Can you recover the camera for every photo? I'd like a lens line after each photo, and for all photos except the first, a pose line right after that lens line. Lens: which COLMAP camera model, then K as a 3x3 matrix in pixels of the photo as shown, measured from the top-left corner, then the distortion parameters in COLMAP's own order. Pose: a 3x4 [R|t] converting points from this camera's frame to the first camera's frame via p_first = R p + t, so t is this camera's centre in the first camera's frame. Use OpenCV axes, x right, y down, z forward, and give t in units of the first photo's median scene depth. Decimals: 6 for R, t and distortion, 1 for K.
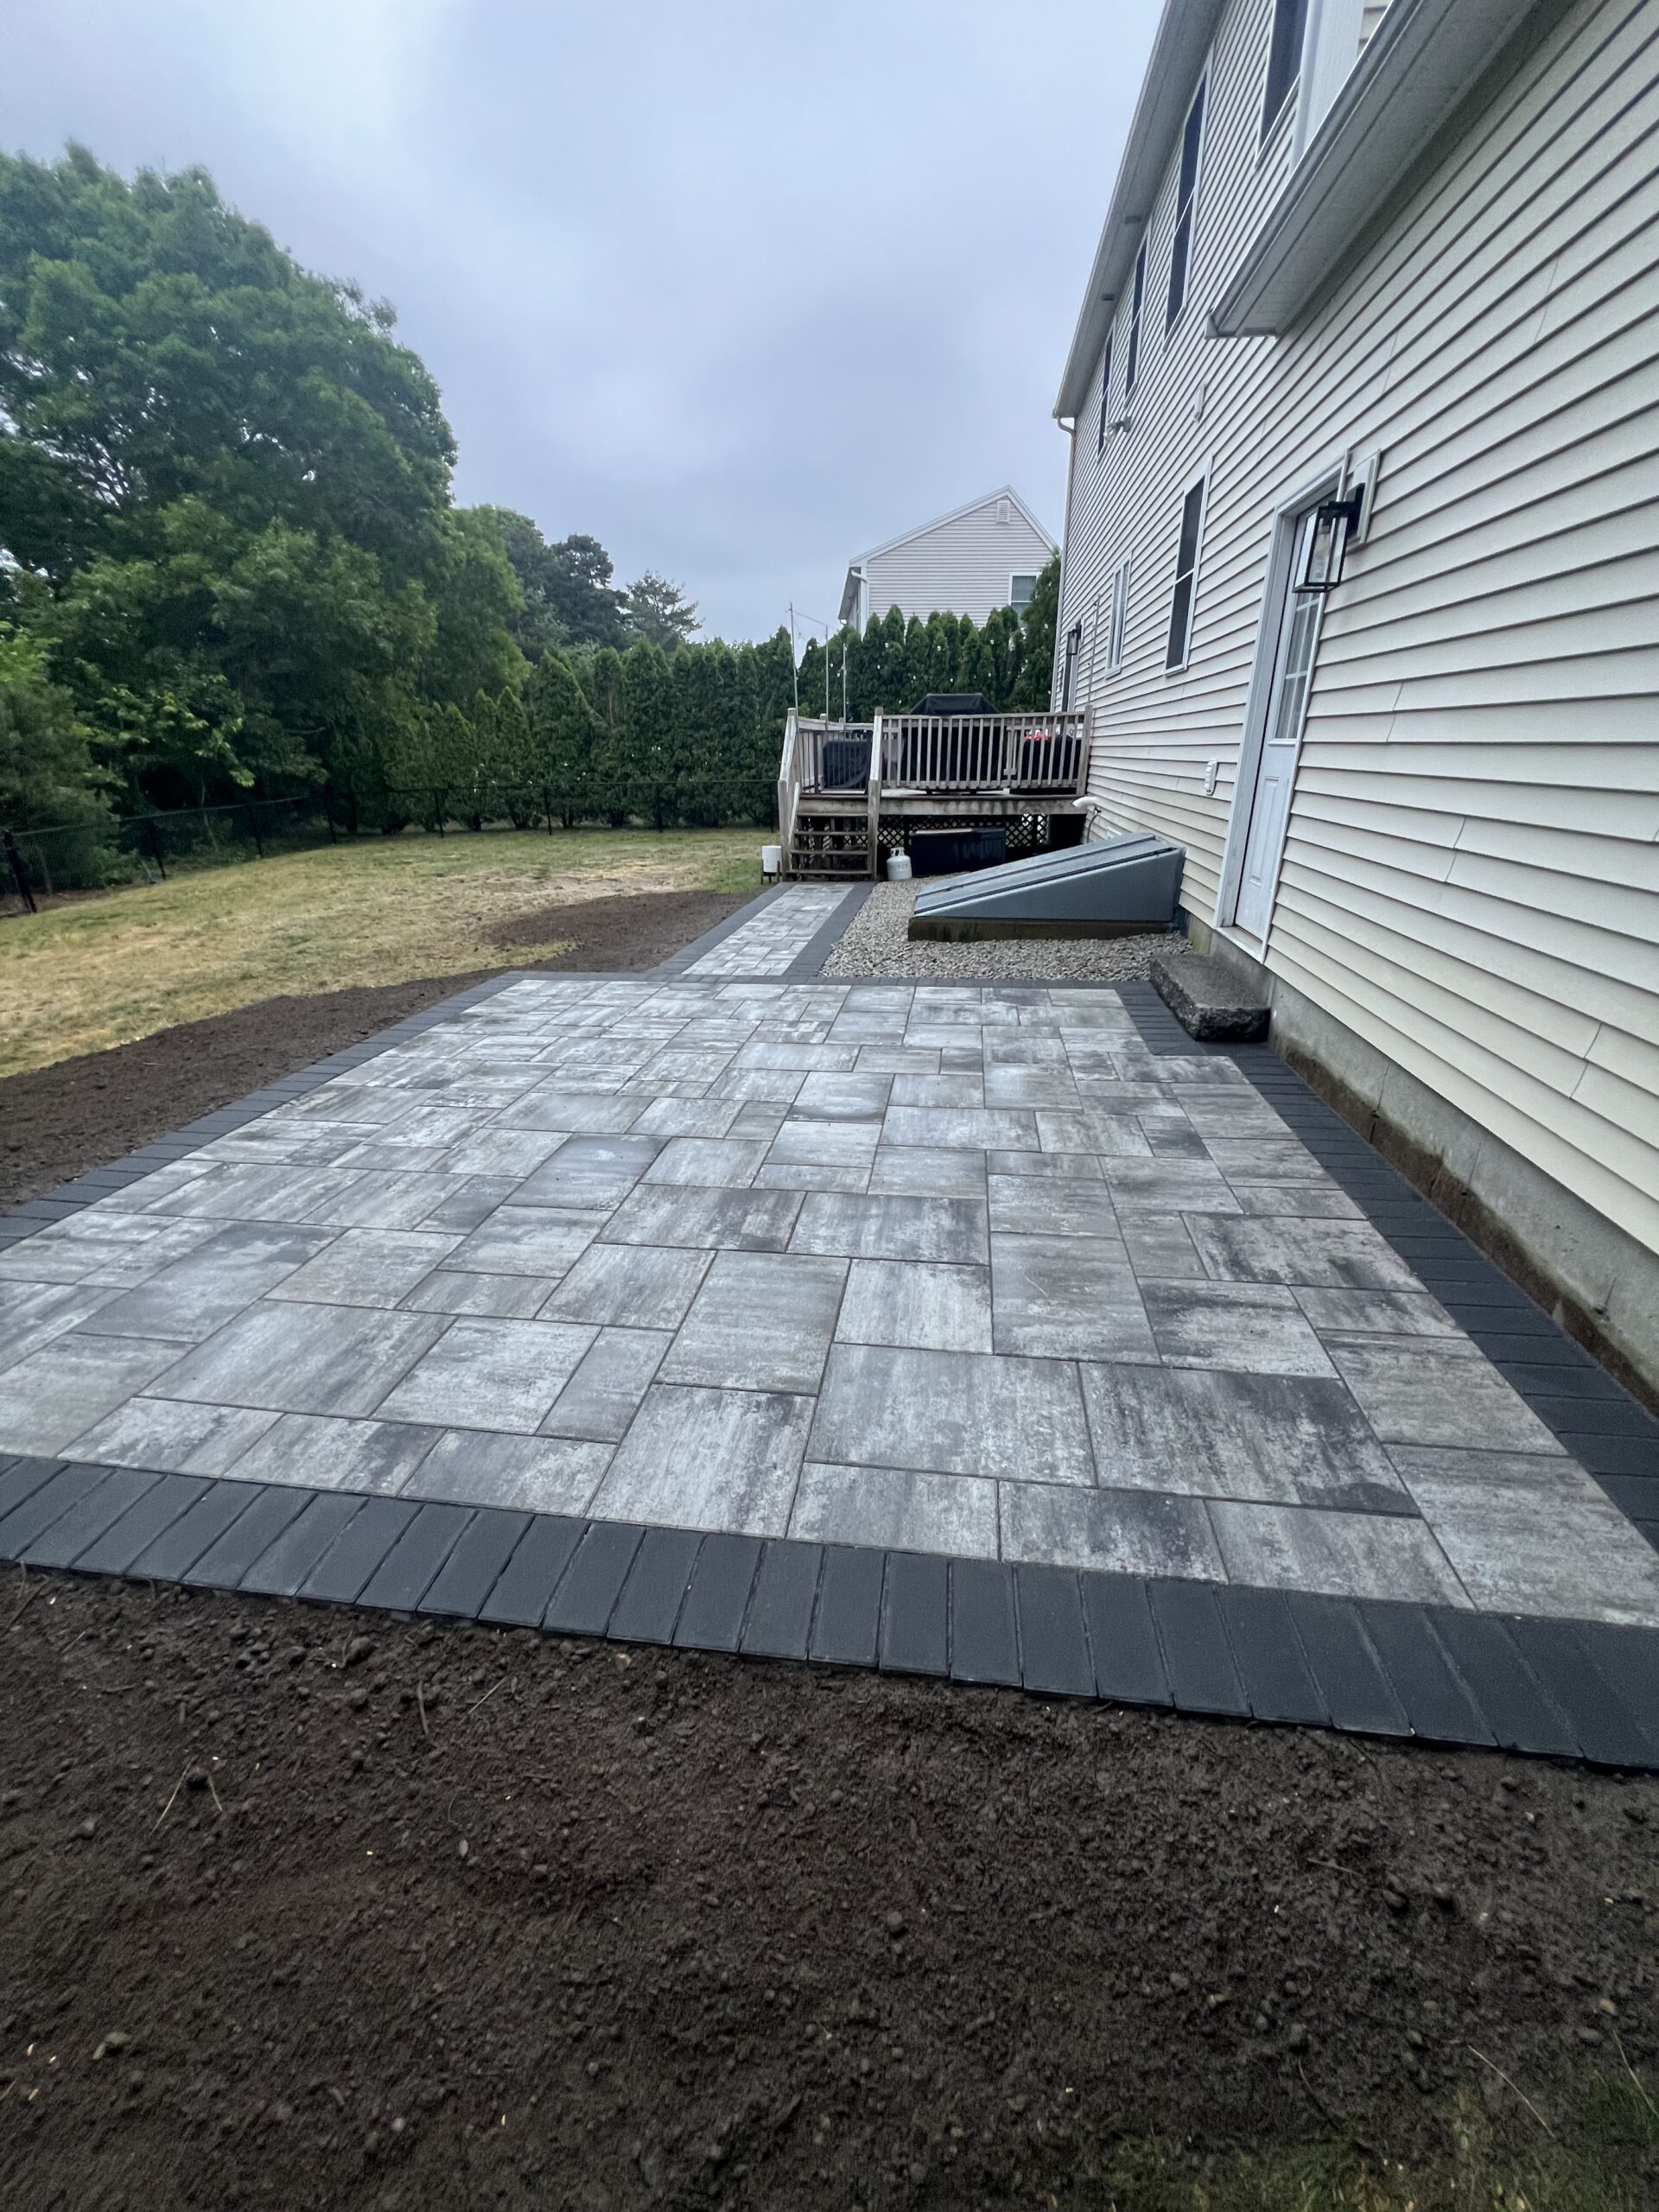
lens RADIAL K [[881.9, 0, 822.3], [0, 881.9, 1095.9], [0, 0, 1]] dist [-0.000522, -0.000022]
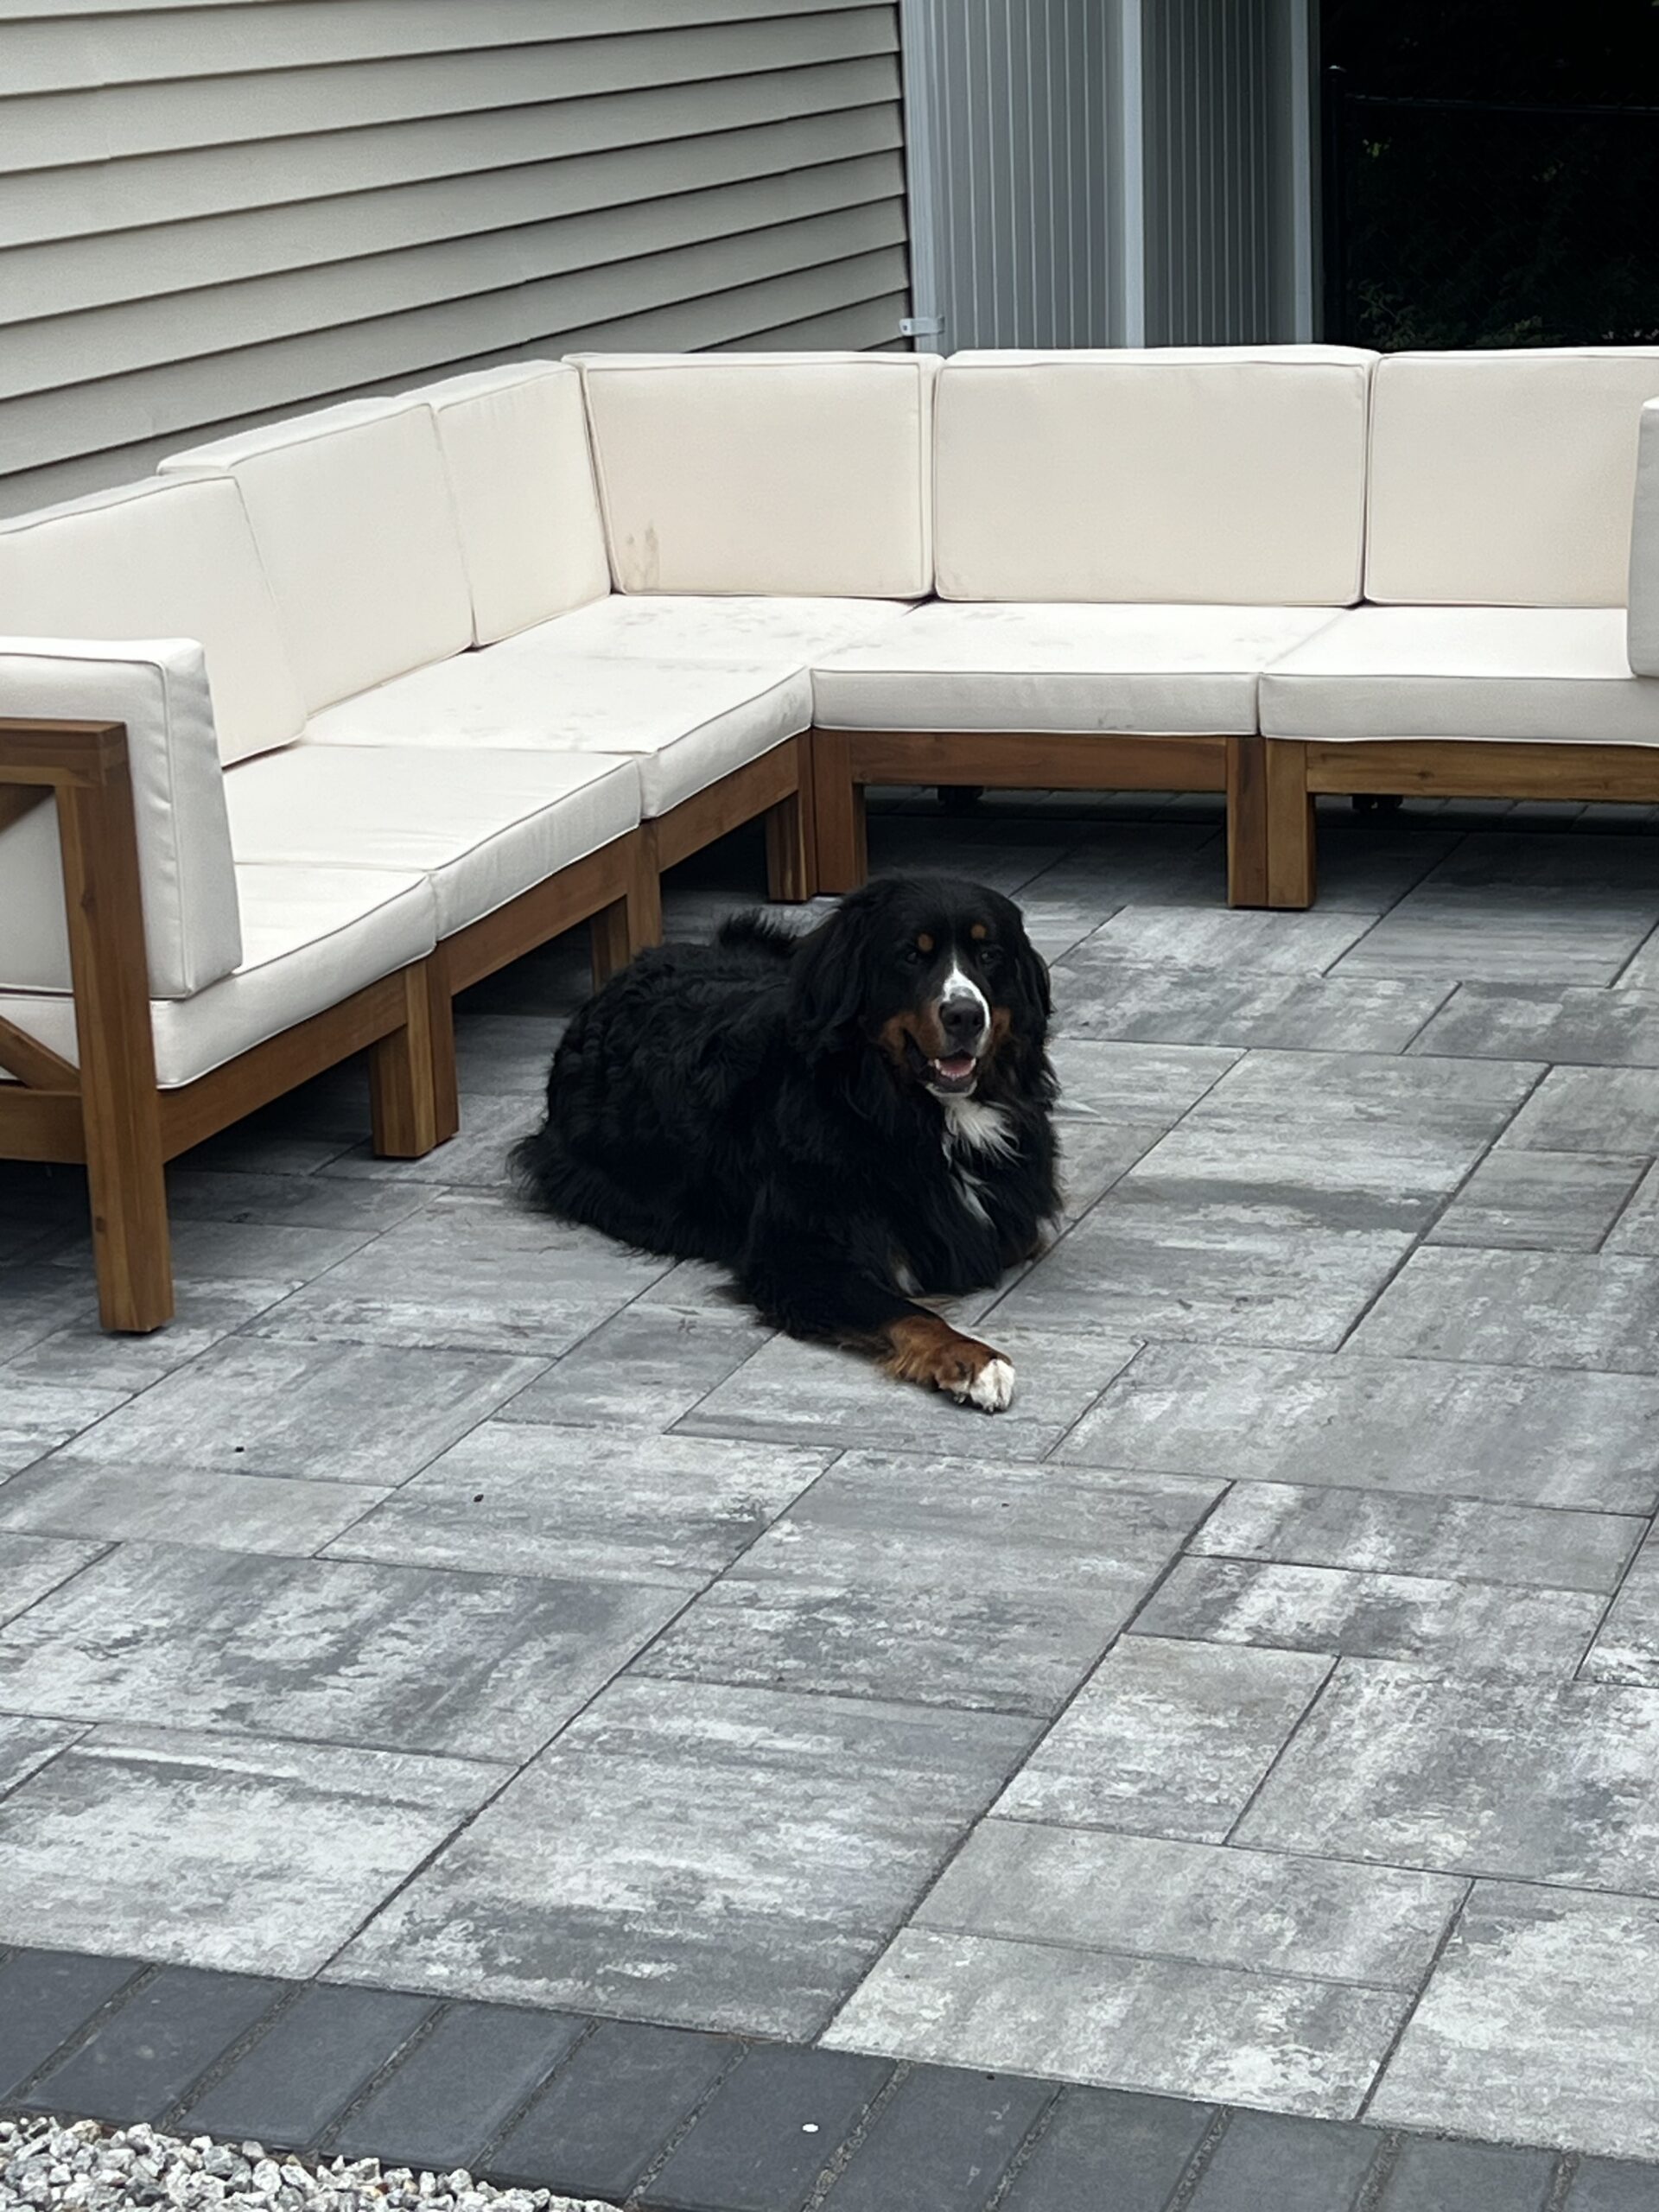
lens RADIAL K [[4362.5, 0, 825.1], [0, 4362.5, 1105.5], [0, 0, 1]] dist [0.220875, 0.000000]
pose [[-0.979501, 0.009734, 0.201206, -0.107756], [0.128333, 0.800054, 0.586042, -0.713545], [-0.155271, 0.599850, -0.784902, 1.763589]]
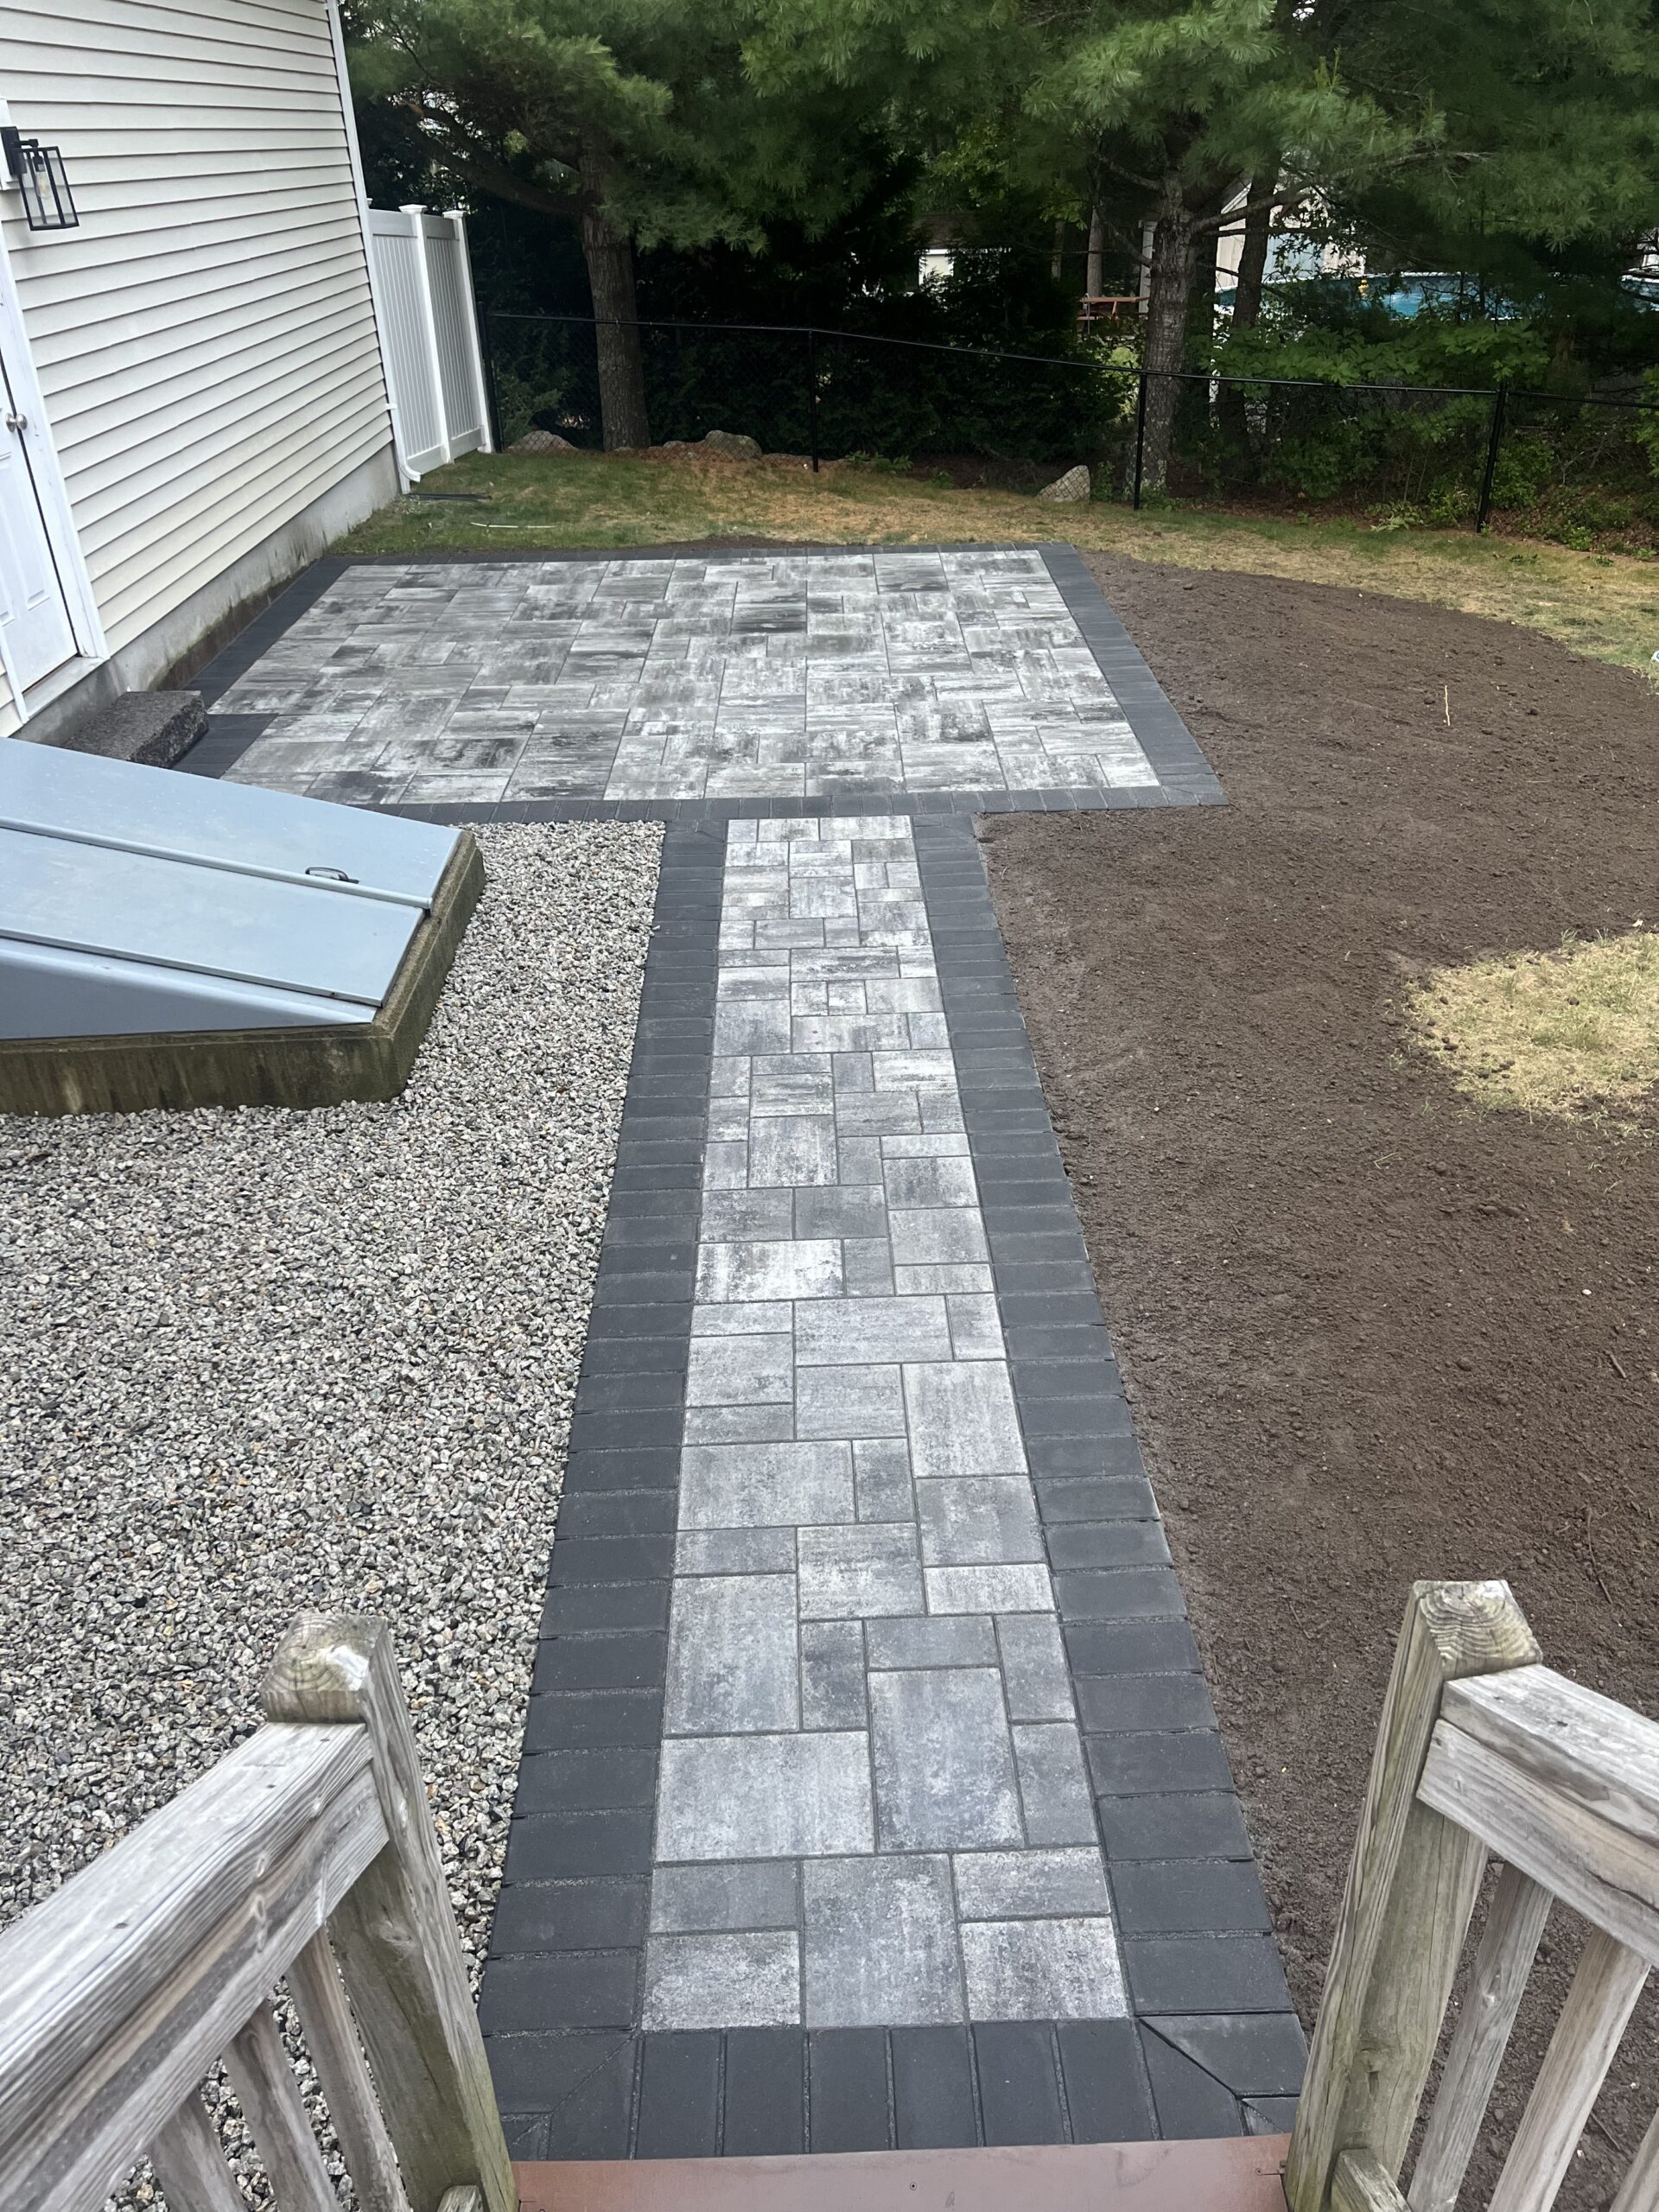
lens RADIAL K [[1648.7, 0, 834.8], [0, 1648.7, 1110.9], [0, 0, 1]] dist [0.036524, -0.002924]
pose [[-0.984691, 0.122457, -0.124050, 0.055560], [-0.022500, 0.616419, 0.787097, -1.164178], [0.172852, 0.777838, -0.604227, 2.436788]]
